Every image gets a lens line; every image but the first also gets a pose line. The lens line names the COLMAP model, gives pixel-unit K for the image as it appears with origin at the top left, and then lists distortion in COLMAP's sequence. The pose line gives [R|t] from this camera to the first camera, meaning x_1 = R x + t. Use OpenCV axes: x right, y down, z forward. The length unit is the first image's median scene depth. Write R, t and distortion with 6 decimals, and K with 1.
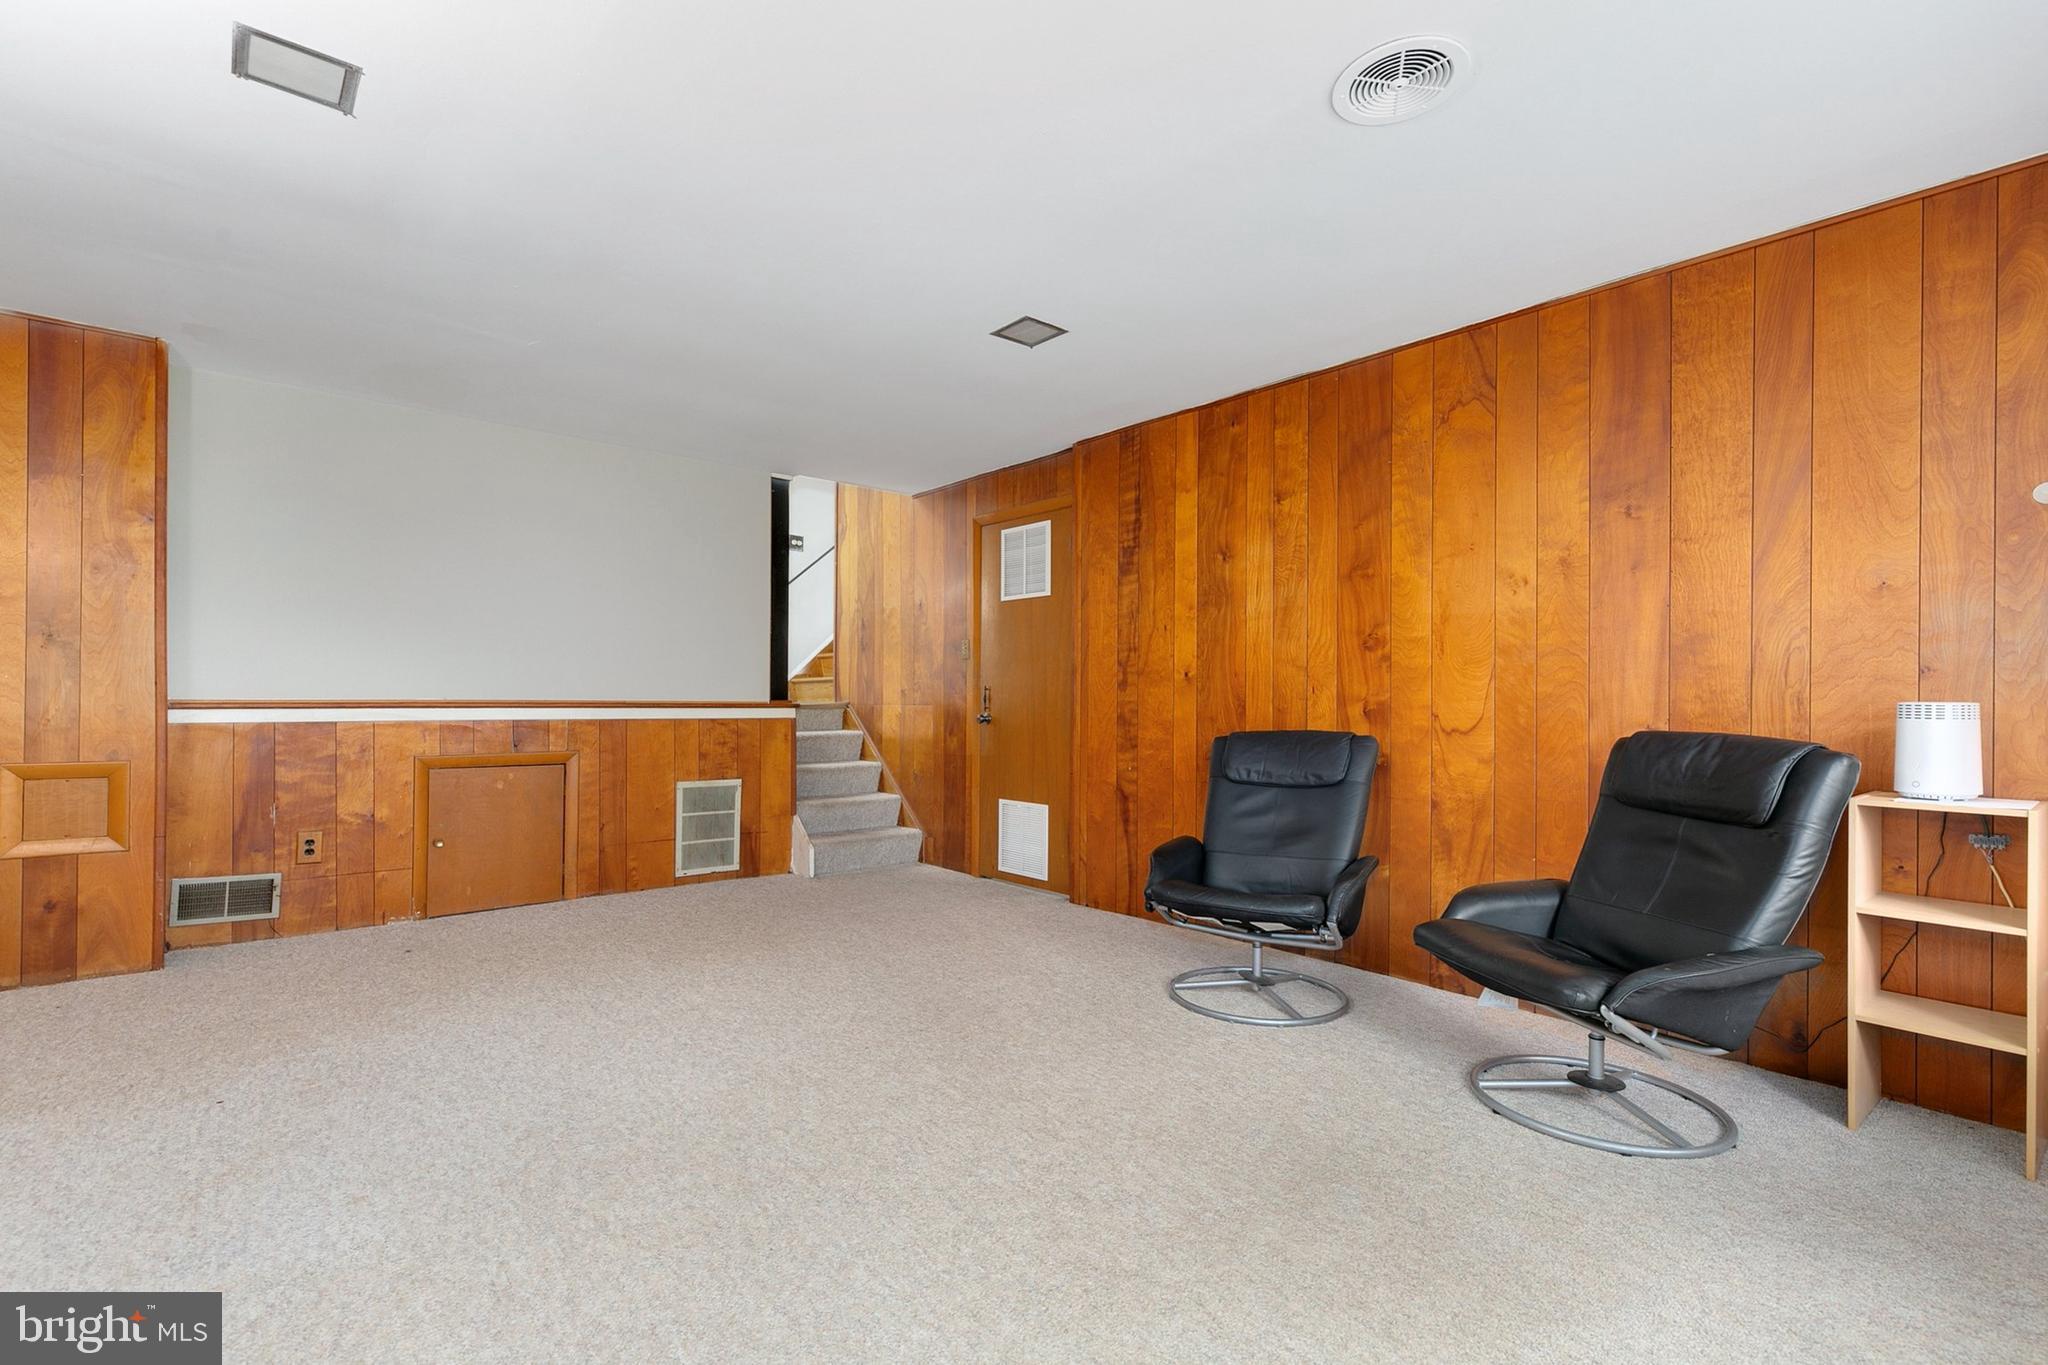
lens RADIAL K [[924.9, 0, 1012.2], [0, 924.9, 688.2], [0, 0, 1]] dist [0.010097, -0.001662]
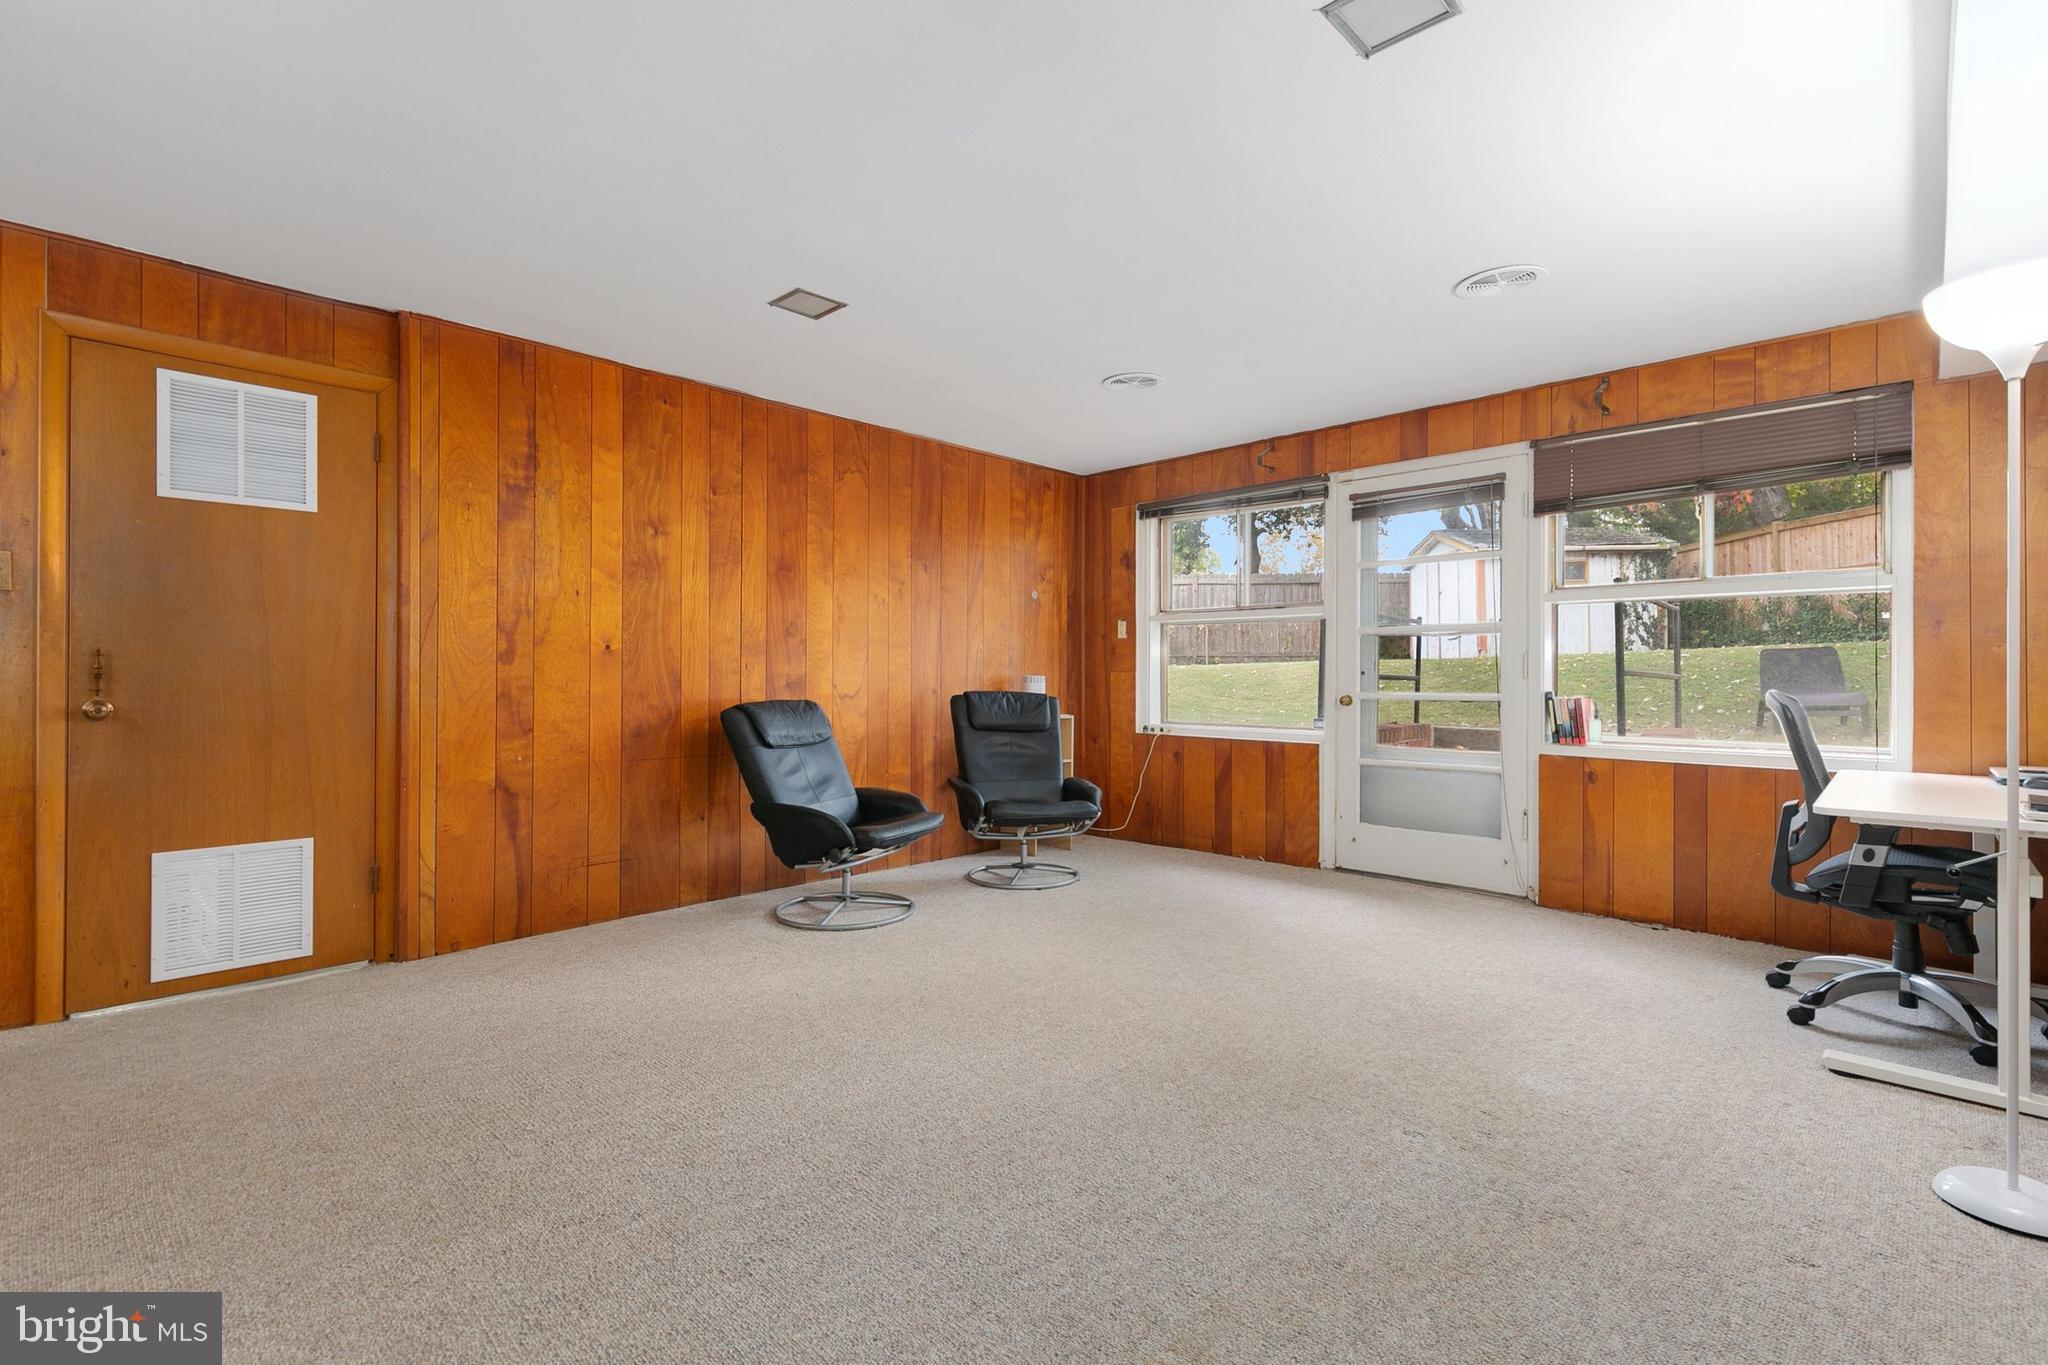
lens RADIAL K [[924.9, 0, 1012.2], [0, 924.9, 688.2], [0, 0, 1]] dist [0.010097, -0.001662]
pose [[-0.078480, -0.011539, 0.996849, -0.768667], [-0.011785, 0.999874, 0.010646, 0.011394], [-0.996846, -0.010912, -0.078607, 0.671007]]
